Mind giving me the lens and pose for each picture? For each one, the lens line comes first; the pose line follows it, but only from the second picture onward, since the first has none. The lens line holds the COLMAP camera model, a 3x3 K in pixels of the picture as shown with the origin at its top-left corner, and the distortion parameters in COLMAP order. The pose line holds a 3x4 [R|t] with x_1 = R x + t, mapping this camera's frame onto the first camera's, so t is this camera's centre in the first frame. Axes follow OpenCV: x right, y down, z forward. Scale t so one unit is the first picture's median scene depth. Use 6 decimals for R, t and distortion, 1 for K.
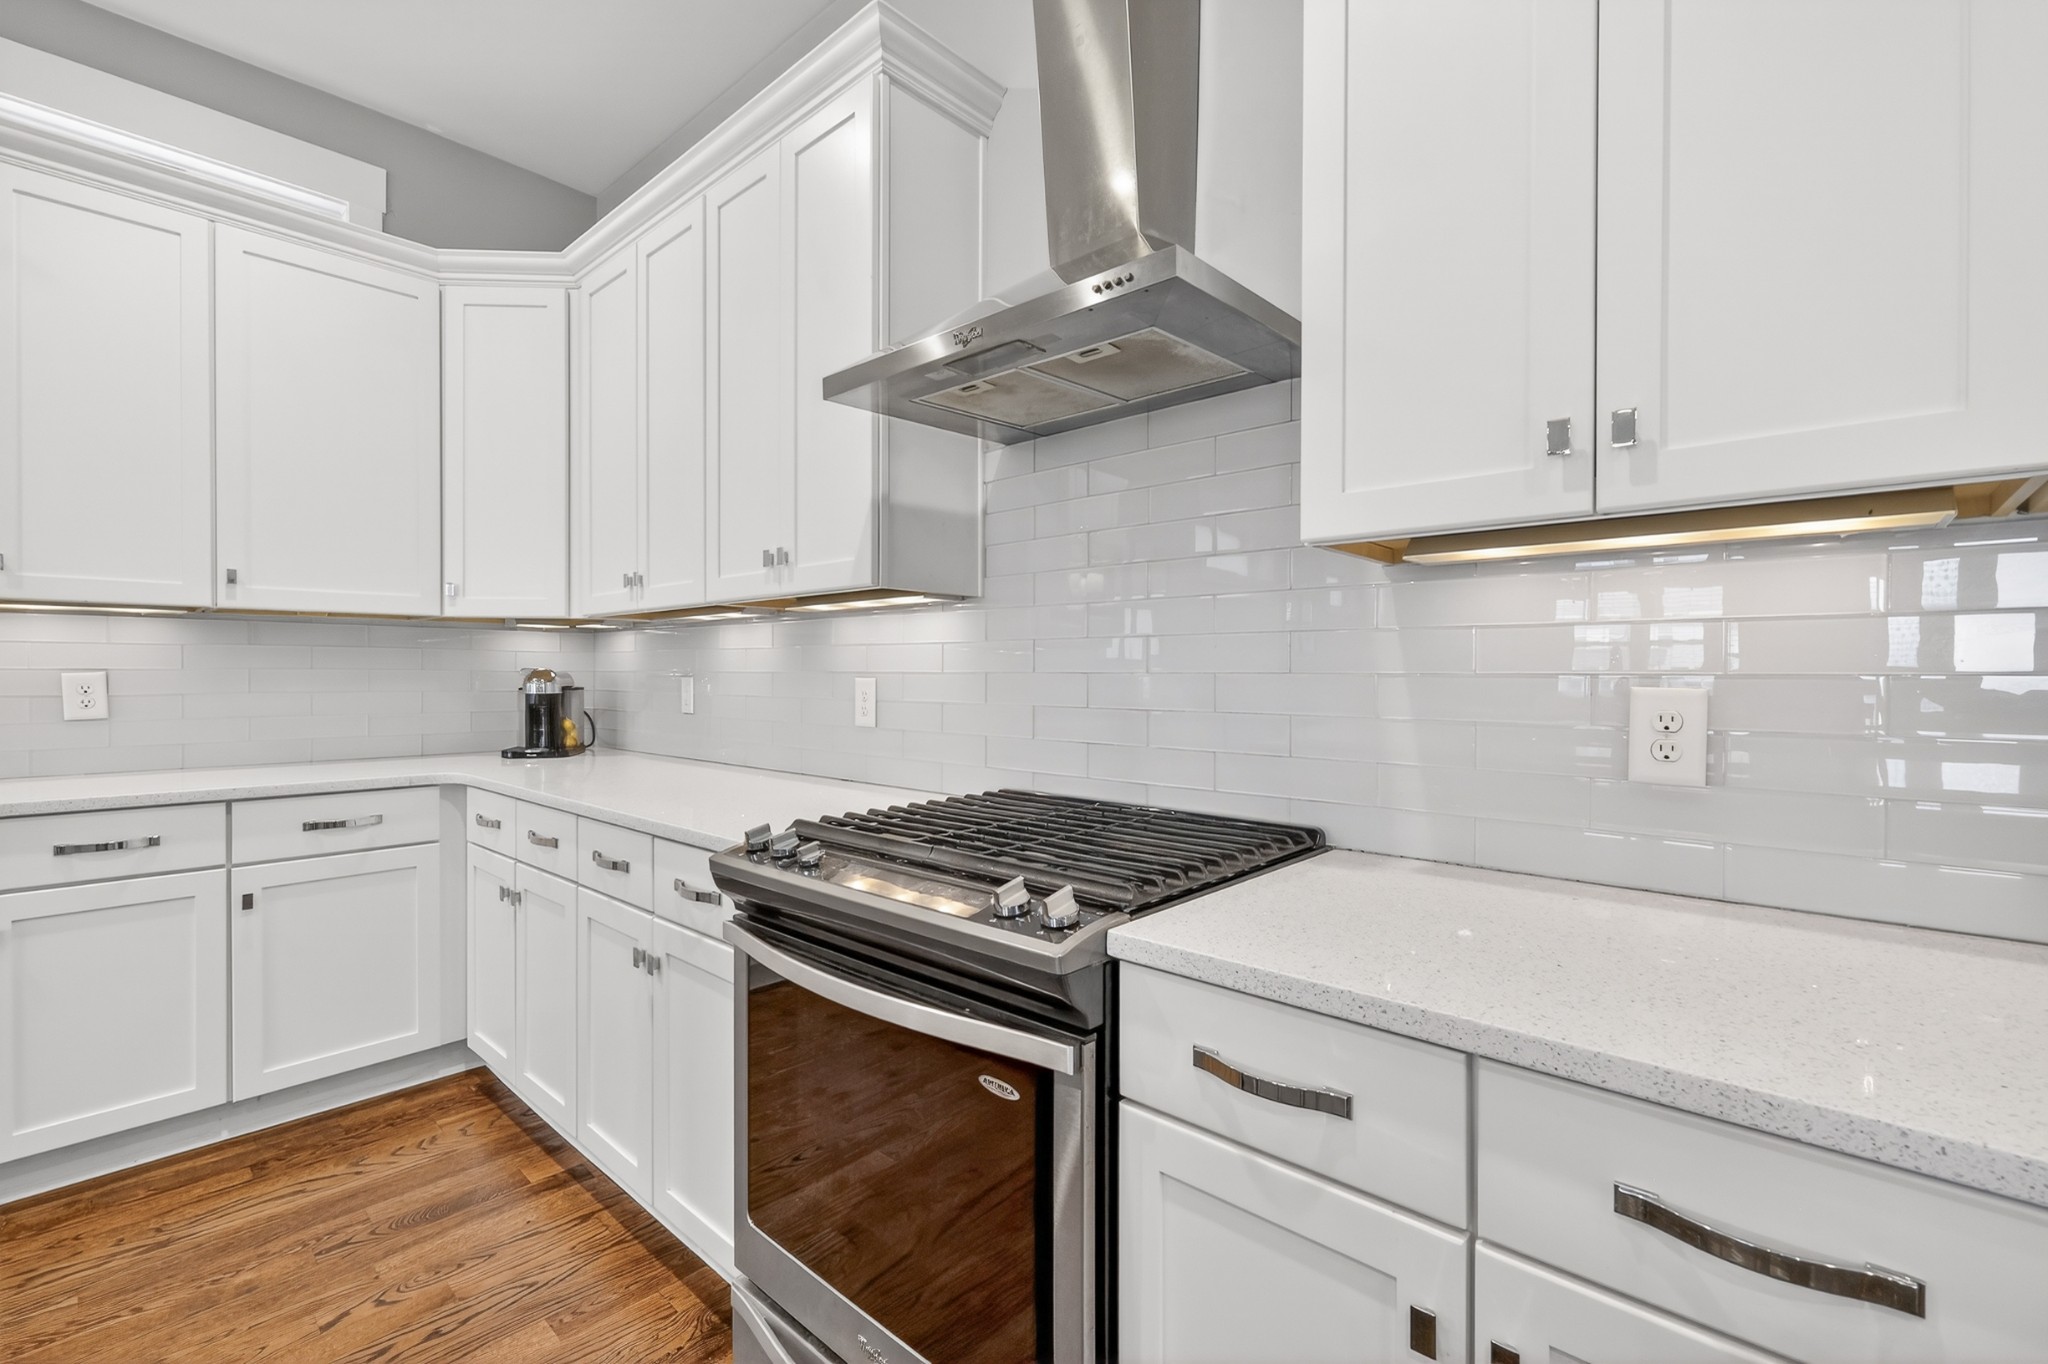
lens RADIAL K [[886.5, 0, 1025.6], [0, 886.5, 677.0], [0, 0, 1]] dist [0.000740, -0.000337]
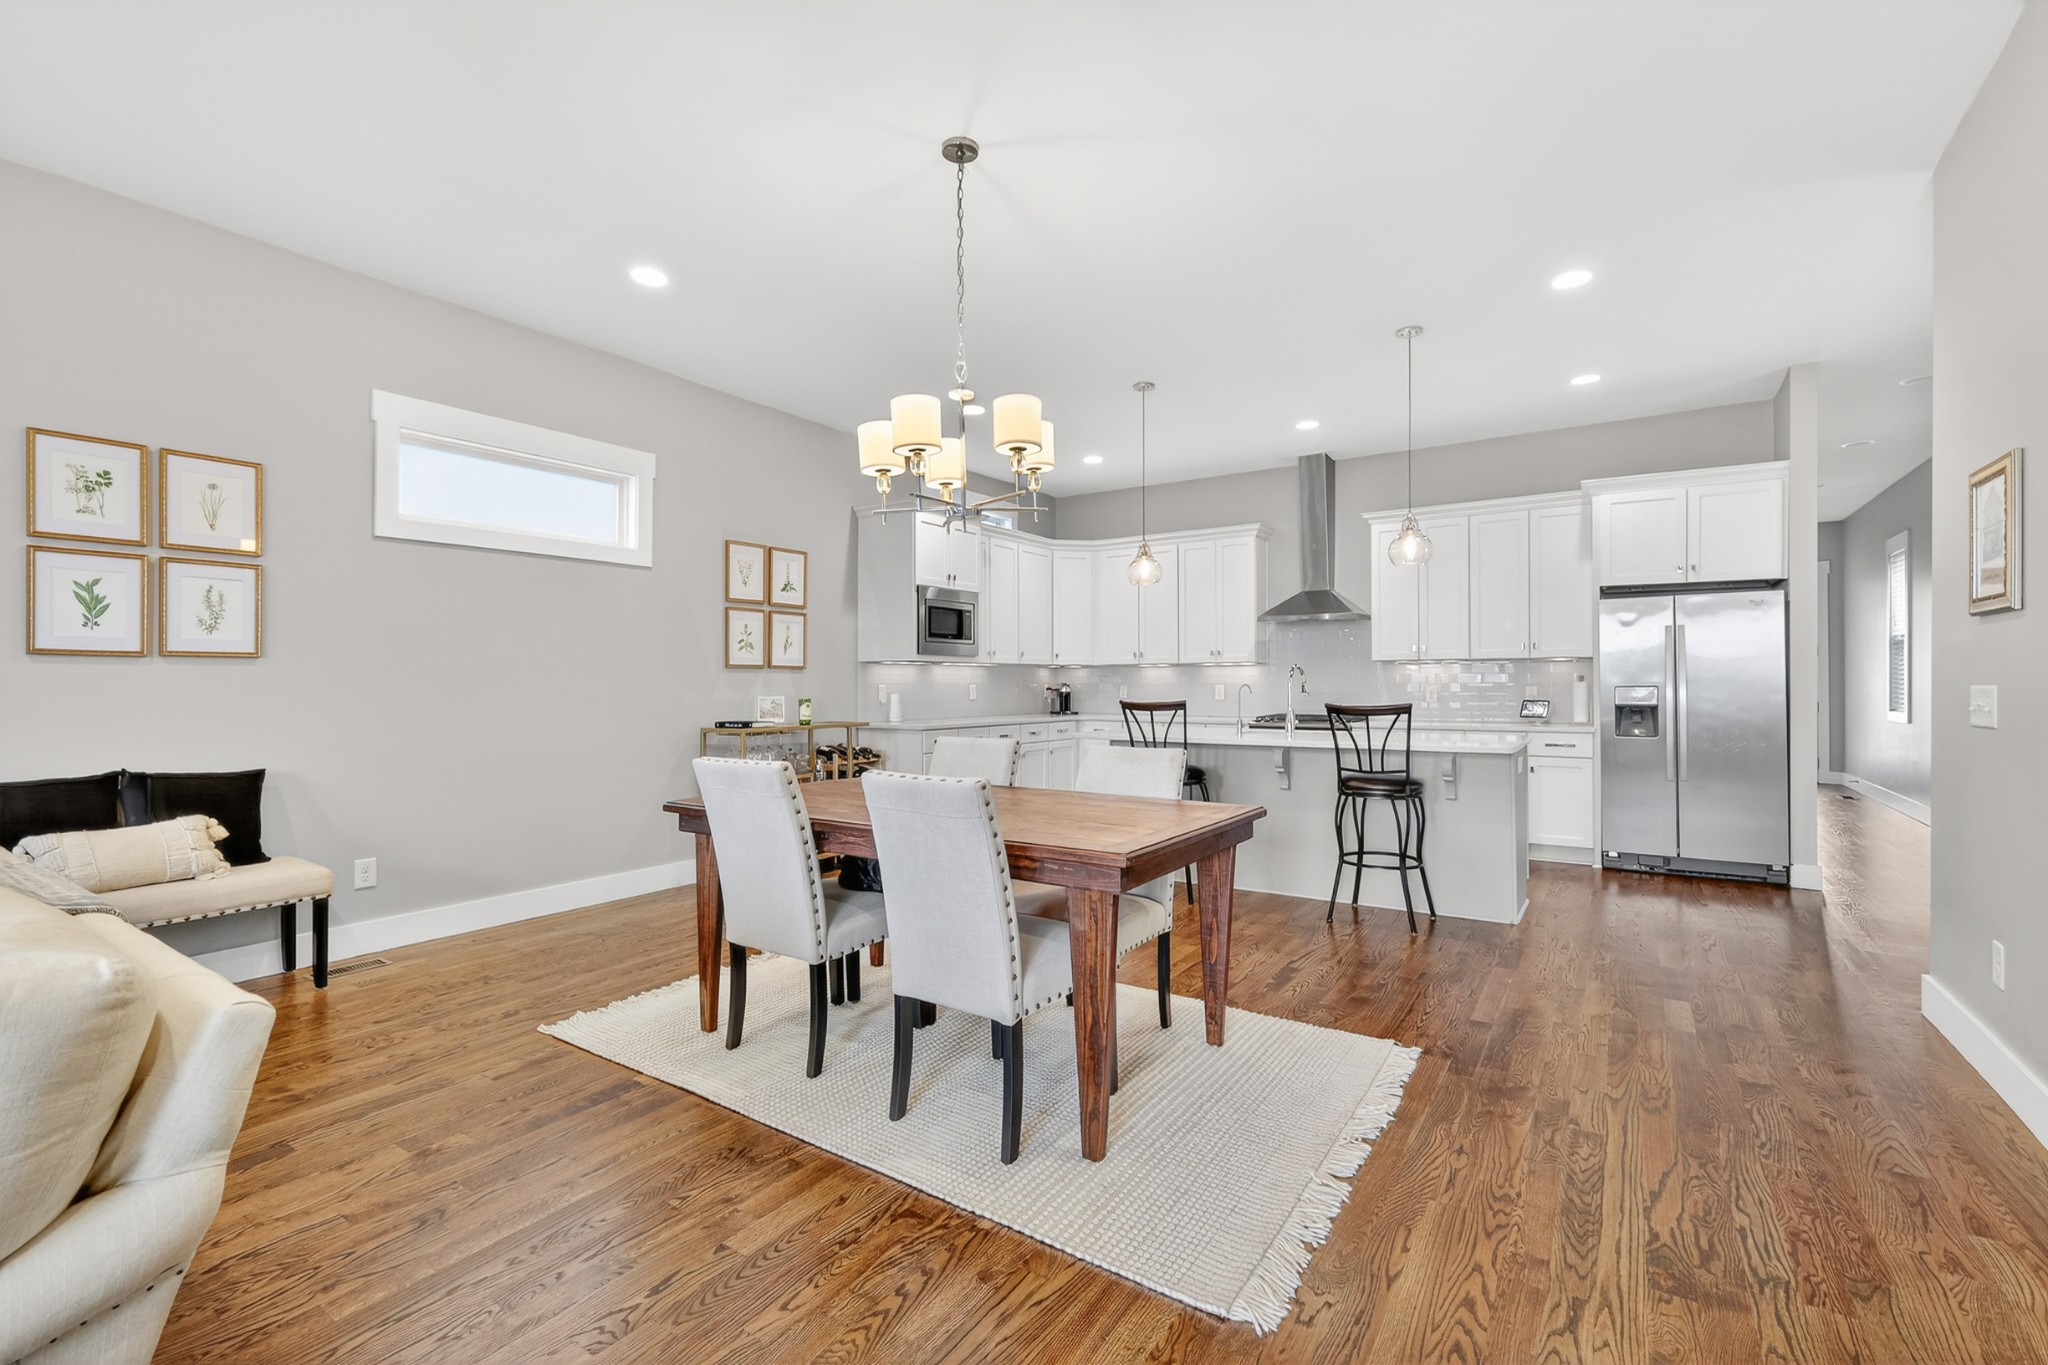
lens RADIAL K [[887.7, 0, 1028.0], [0, 887.7, 681.4], [0, 0, 1]] dist [0.002203, -0.000309]
pose [[0.988965, -0.002002, 0.148133, -1.410405], [0.003076, 0.999971, -0.007023, 0.008289], [-0.148115, 0.007401, 0.988942, -2.261495]]
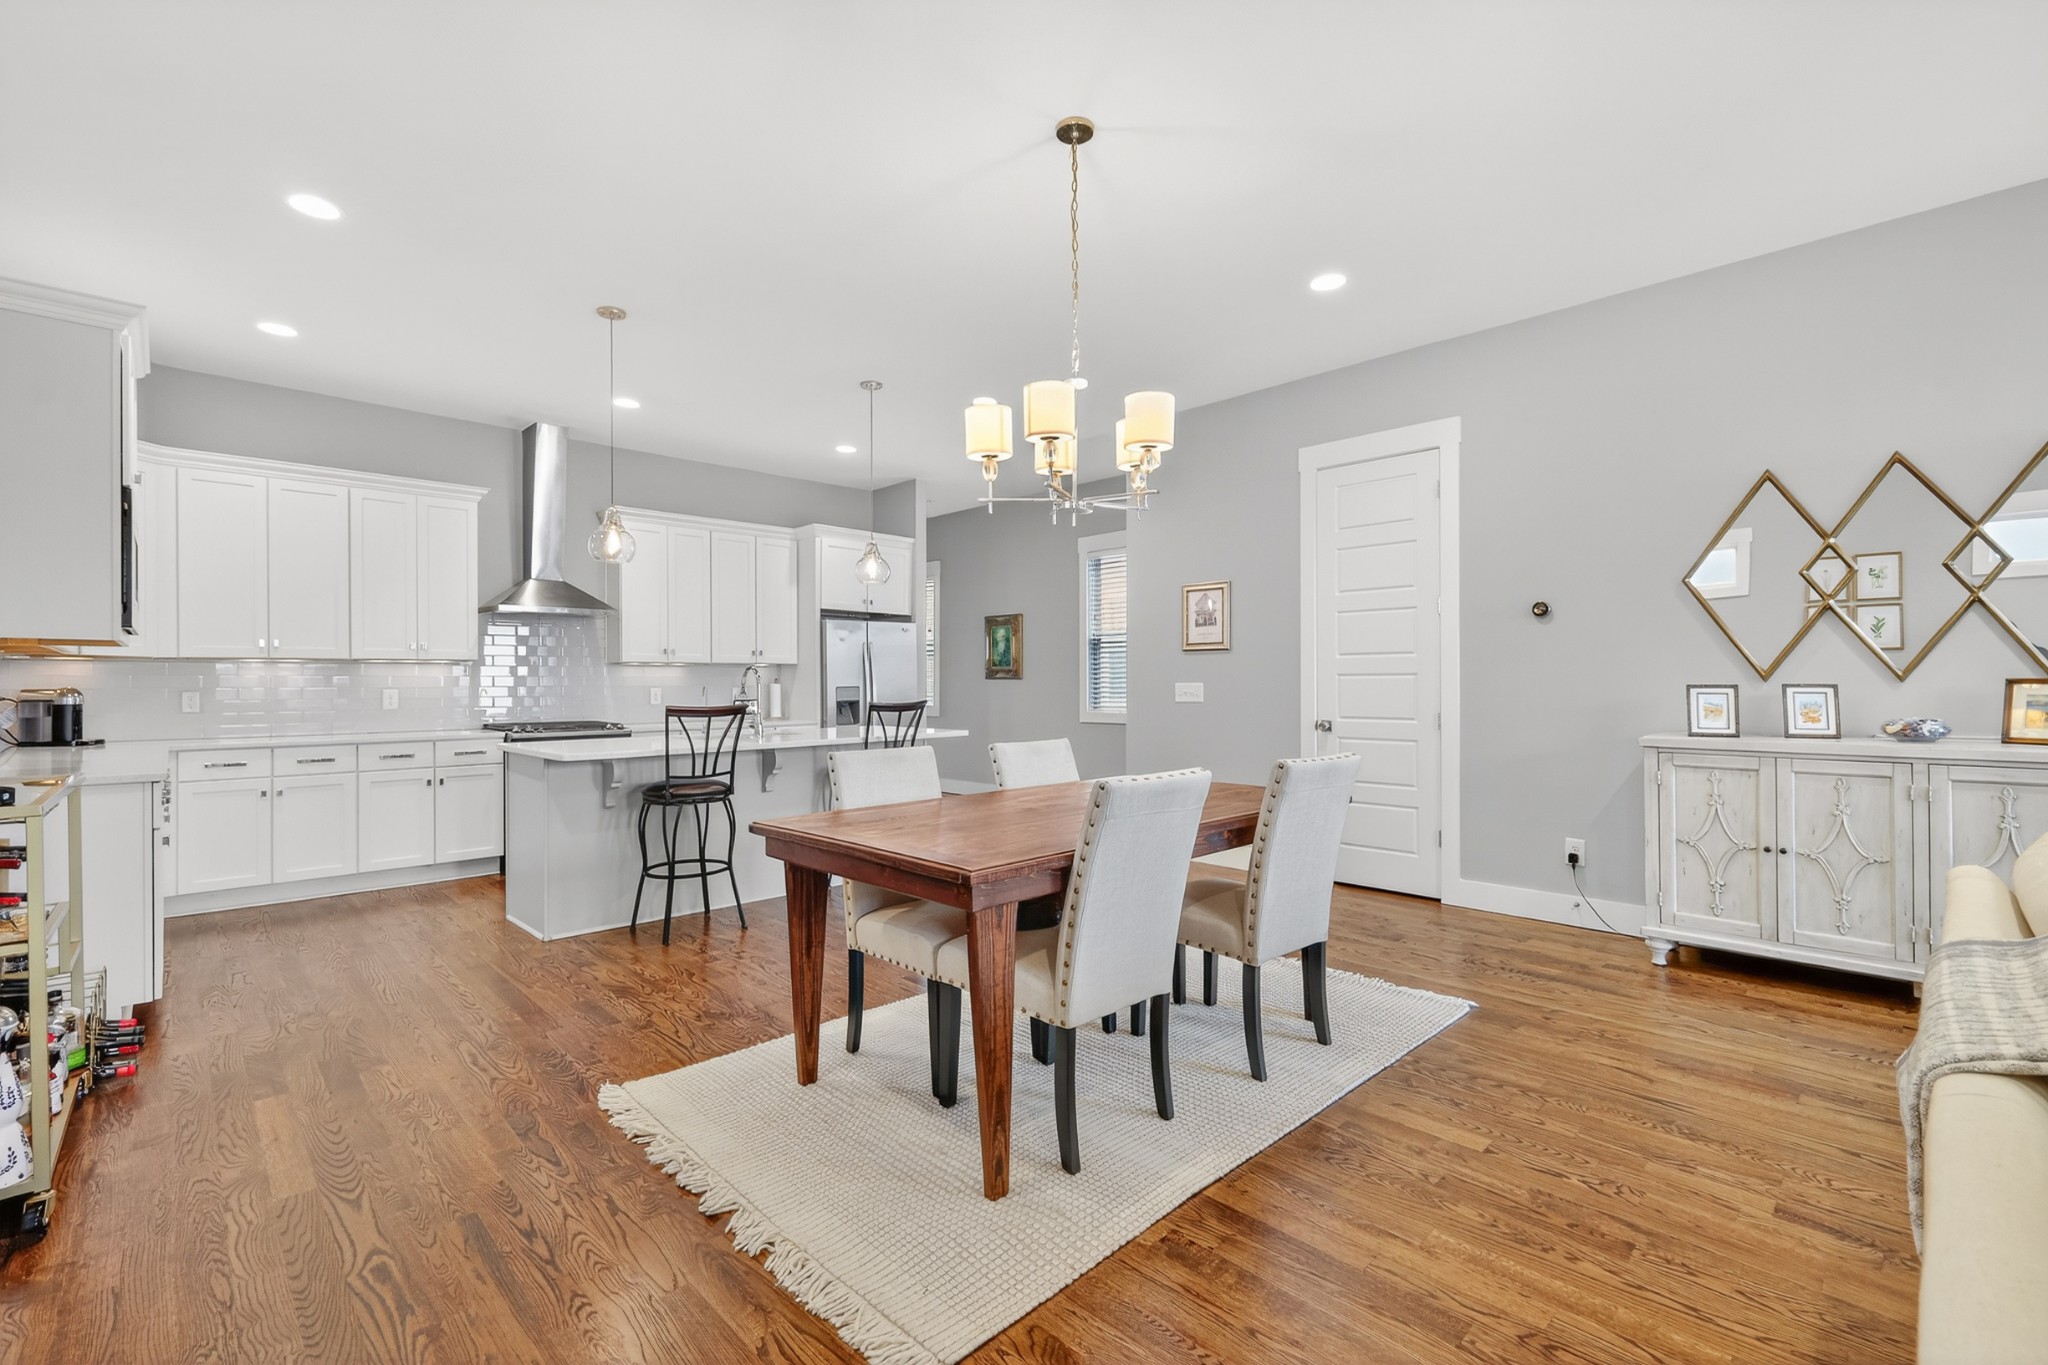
lens RADIAL K [[887.7, 0, 1028.0], [0, 887.7, 681.4], [0, 0, 1]] dist [0.002203, -0.000309]
pose [[0.062873, 0.001370, 0.998021, -2.578020], [0.011063, 0.999937, -0.002070, 0.003247], [-0.997960, 0.011171, 0.062854, -0.967112]]
